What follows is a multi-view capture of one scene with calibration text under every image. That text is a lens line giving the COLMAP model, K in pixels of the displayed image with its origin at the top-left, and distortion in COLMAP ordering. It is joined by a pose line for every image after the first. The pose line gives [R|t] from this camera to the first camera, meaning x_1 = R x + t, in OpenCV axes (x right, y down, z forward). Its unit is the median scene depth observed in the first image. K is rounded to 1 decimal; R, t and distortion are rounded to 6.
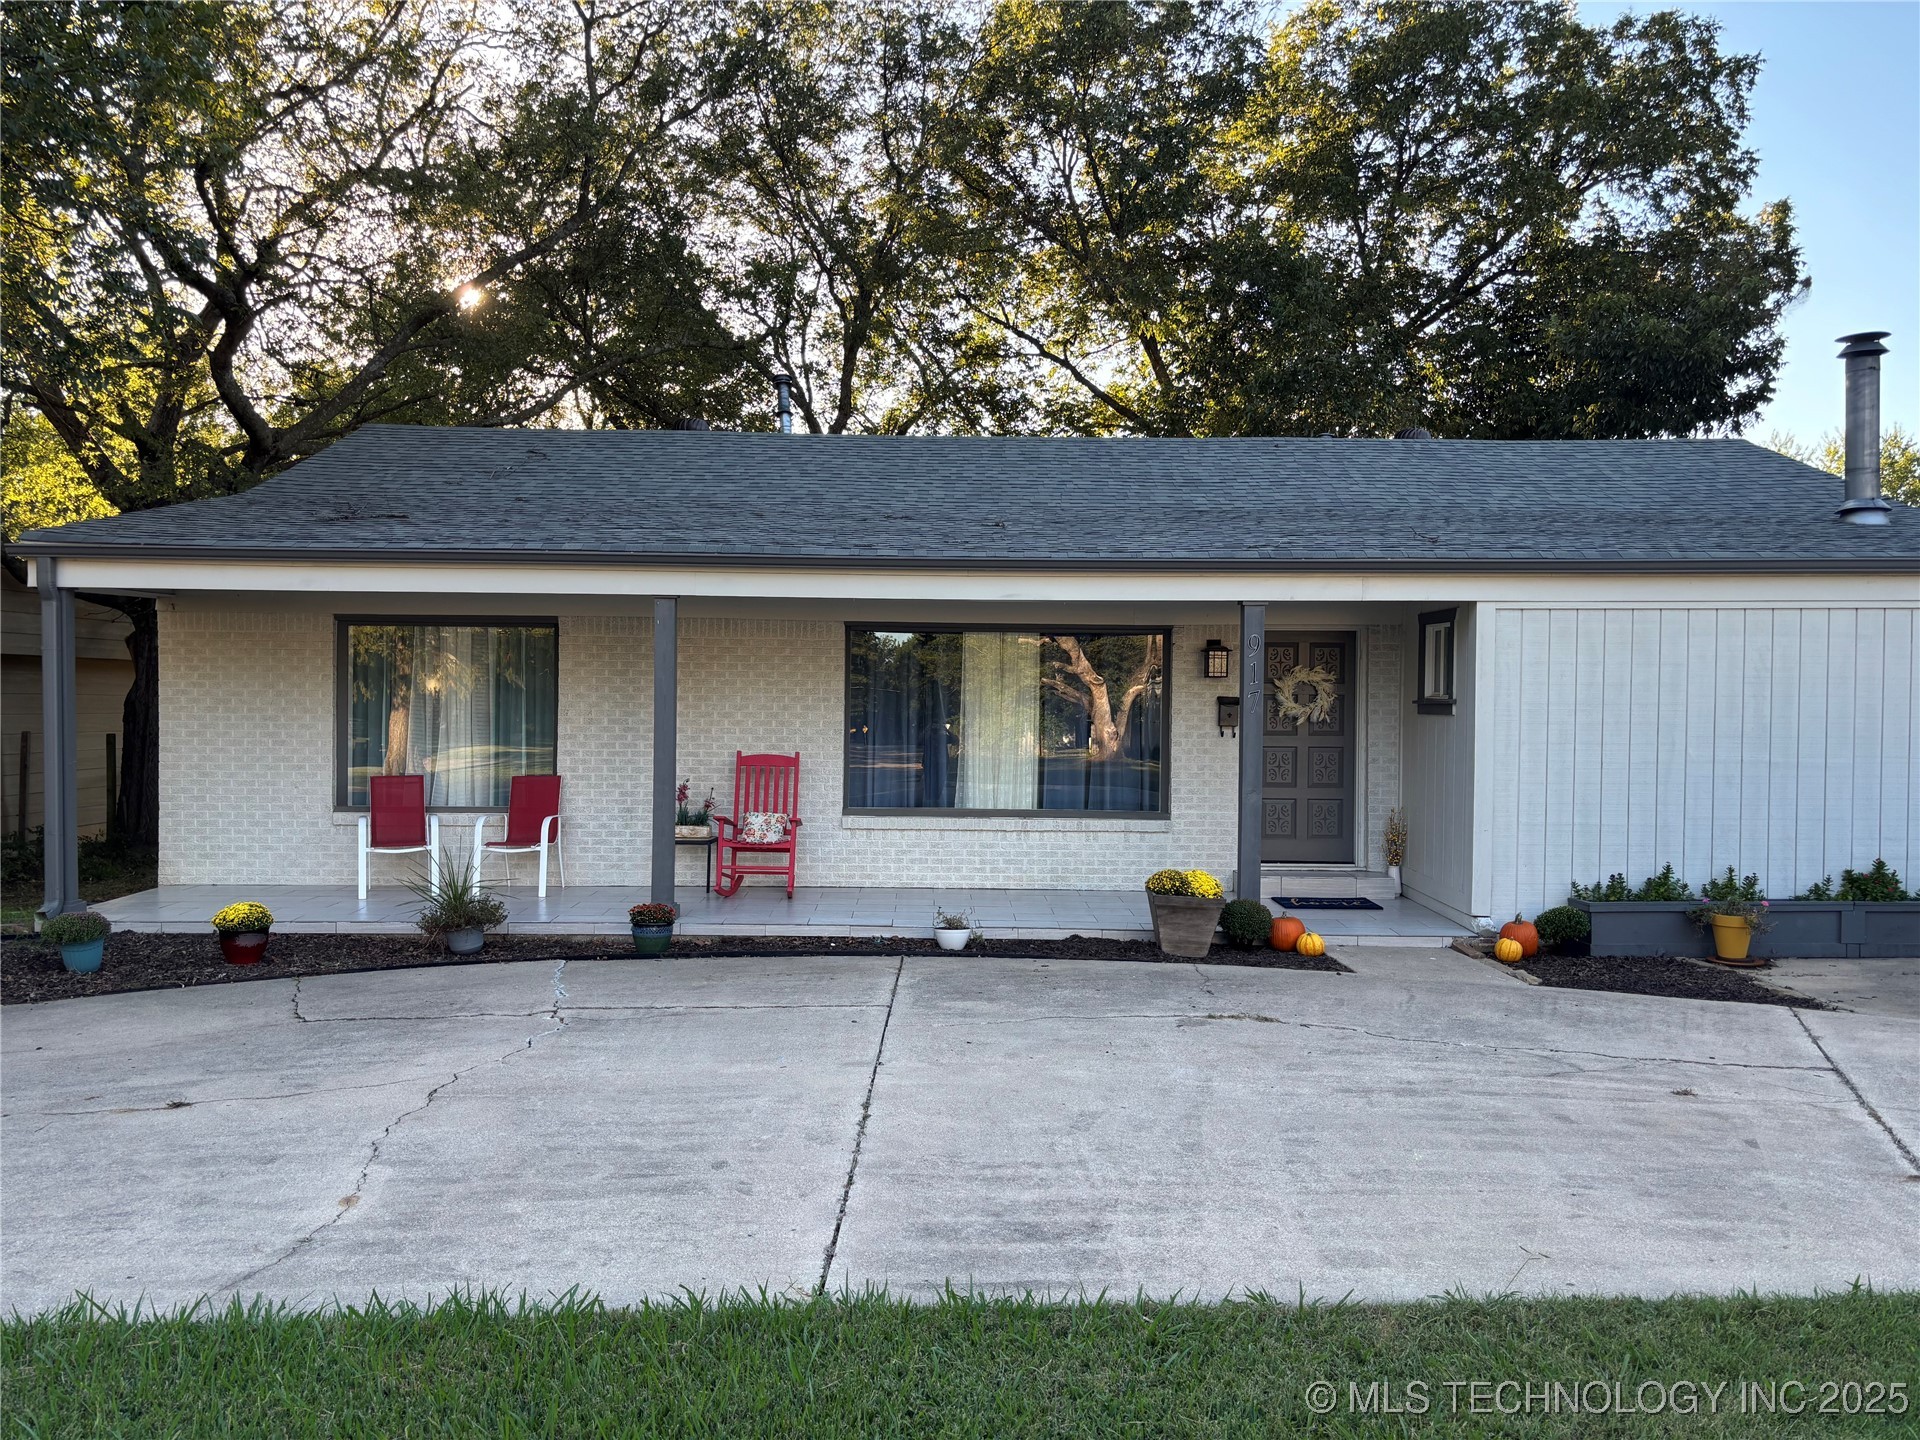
lens RADIAL K [[1443.6, 0, 967.9], [0, 1443.6, 732.3], [0, 0, 1]] dist [0.032520, -0.044256]
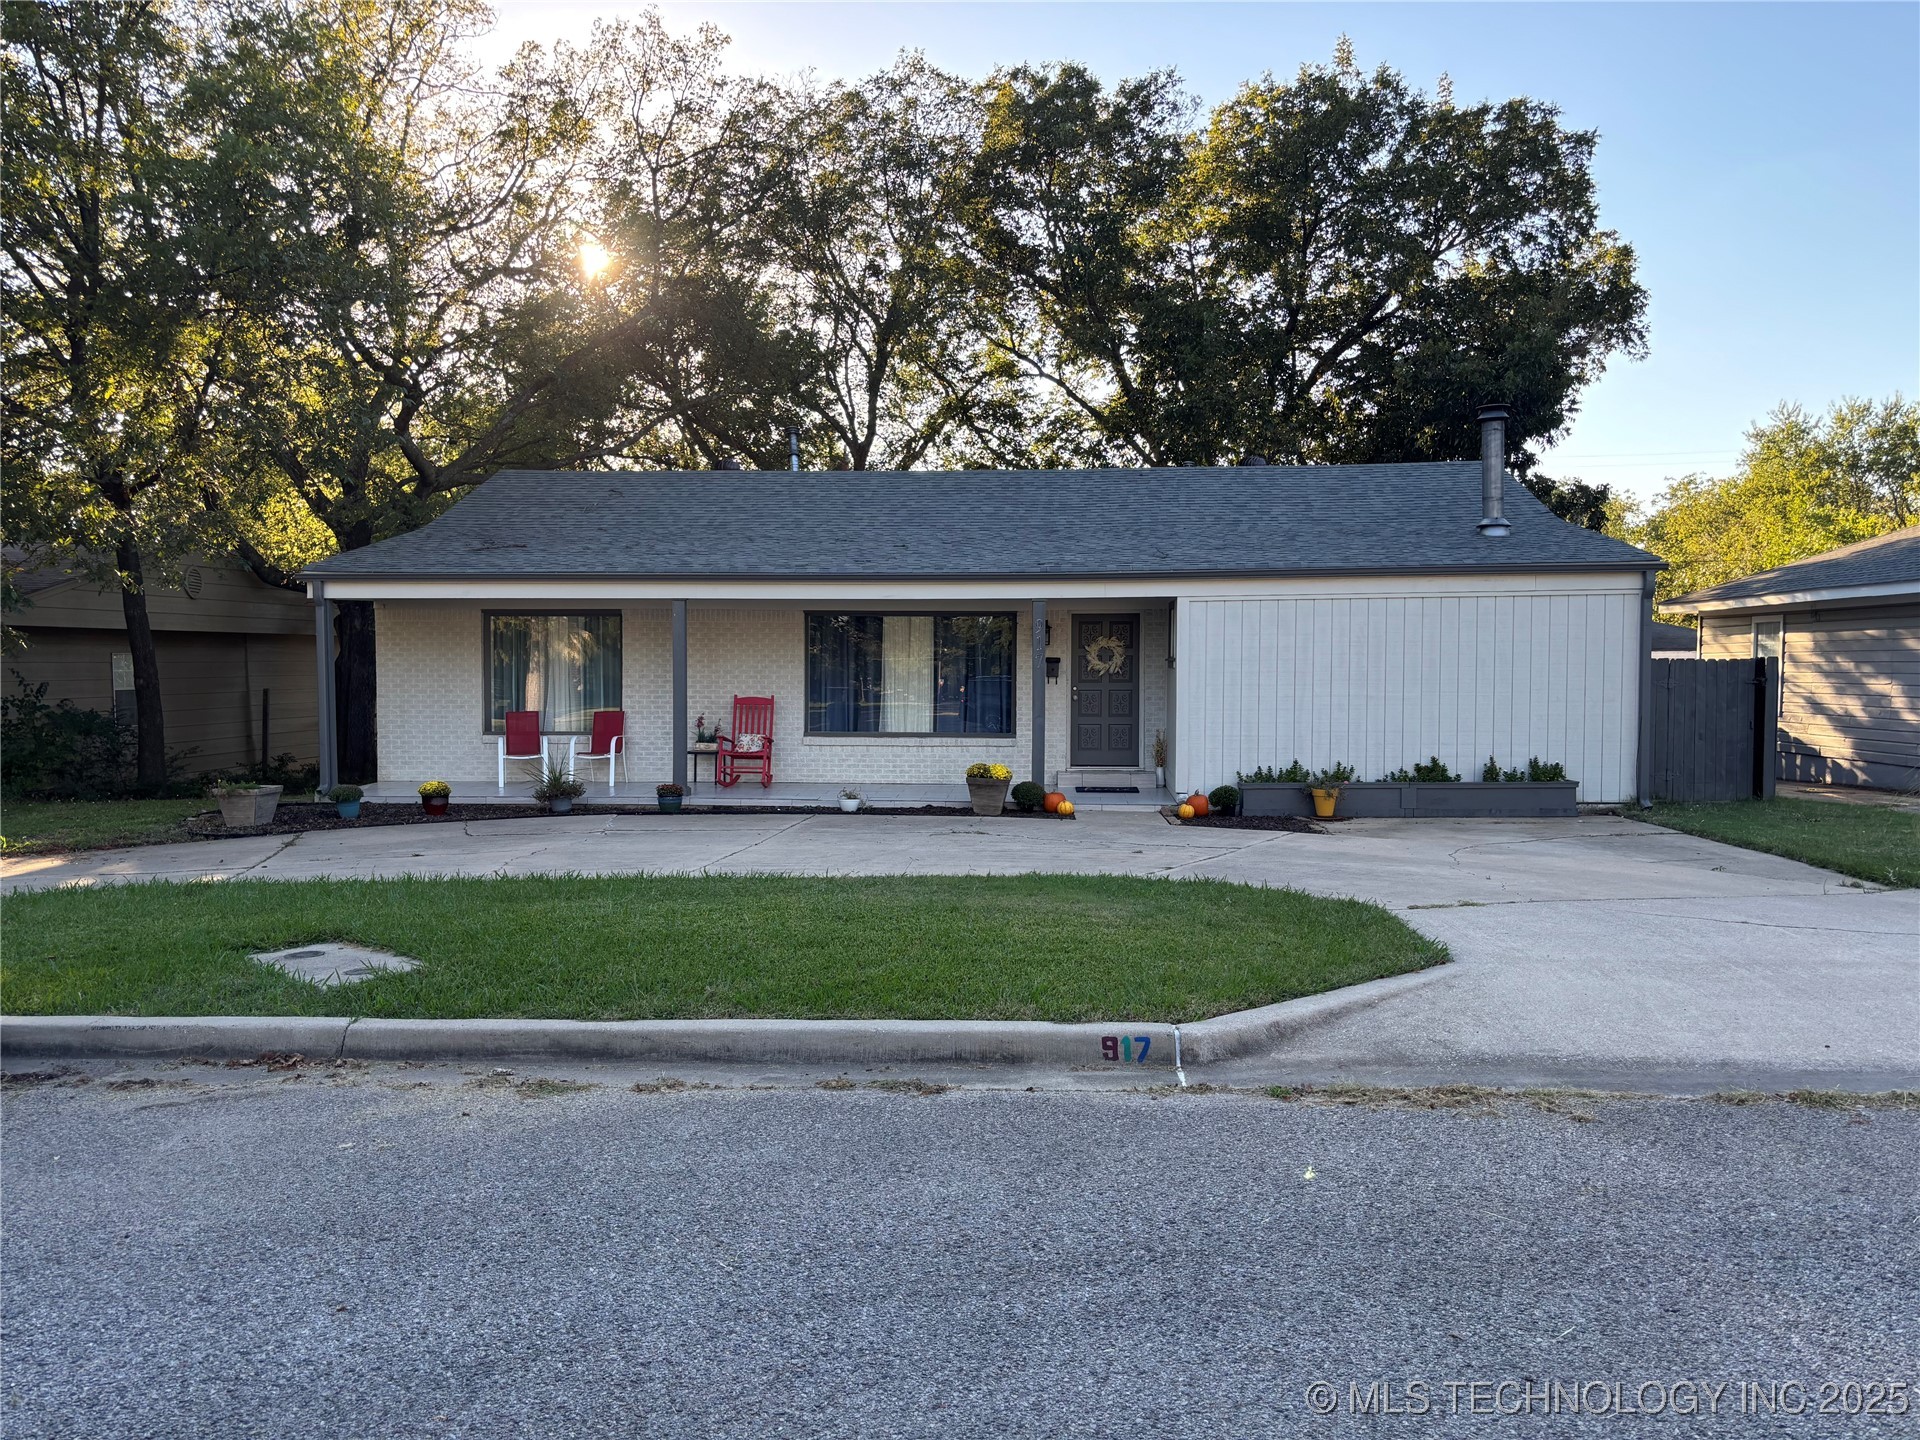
lens RADIAL K [[1671.1, 0, 1054.3], [0, 1671.1, 734.1], [0, 0, 1]] dist [0.107811, -0.377194]
pose [[0.996818, -0.005103, -0.079551, 0.327075], [0.006798, 0.999755, 0.021051, 0.019578], [0.079424, -0.021525, 0.996608, -0.774980]]
